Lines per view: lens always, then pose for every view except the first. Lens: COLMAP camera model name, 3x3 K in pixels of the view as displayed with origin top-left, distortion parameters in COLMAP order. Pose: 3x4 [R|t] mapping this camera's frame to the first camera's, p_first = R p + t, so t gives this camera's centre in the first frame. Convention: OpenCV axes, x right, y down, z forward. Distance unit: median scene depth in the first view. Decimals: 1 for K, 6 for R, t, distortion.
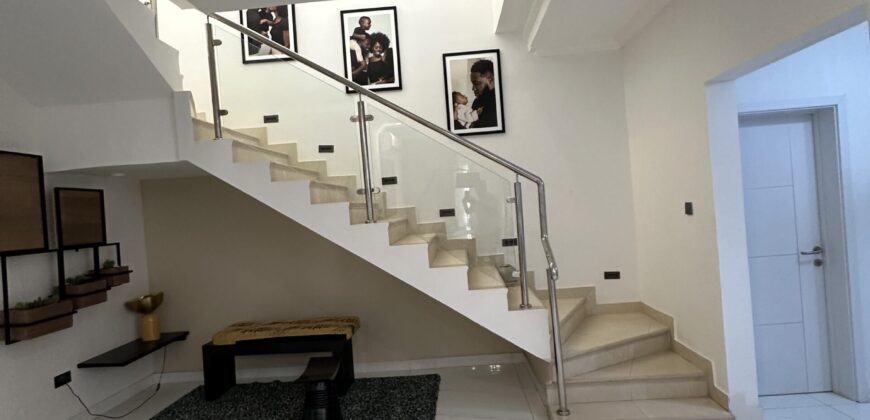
lens RADIAL K [[466.9, 0, 435.0], [0, 466.9, 210.0], [0, 0, 1]] dist [-0.004754, 0.001077]
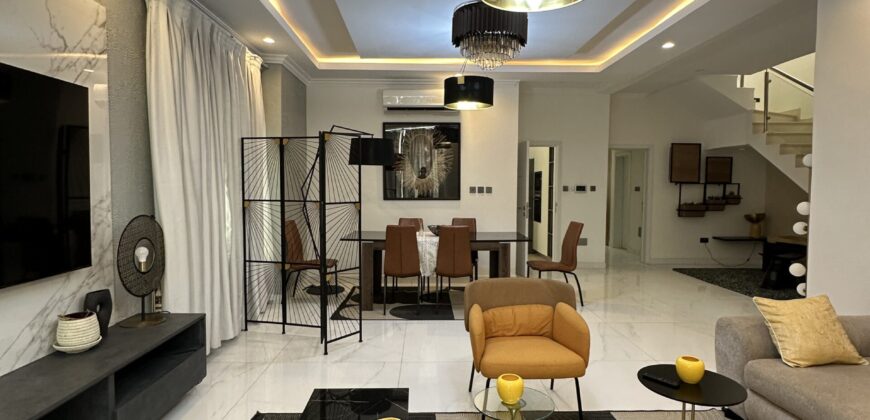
lens RADIAL K [[466.9, 0, 435.0], [0, 466.9, 210.0], [0, 0, 1]] dist [-0.004754, 0.001077]
pose [[0.073126, 0.123889, -0.989598, 1.386245], [-0.010287, 0.992295, 0.123467, -0.057190], [0.997270, 0.001151, 0.073837, -0.508096]]
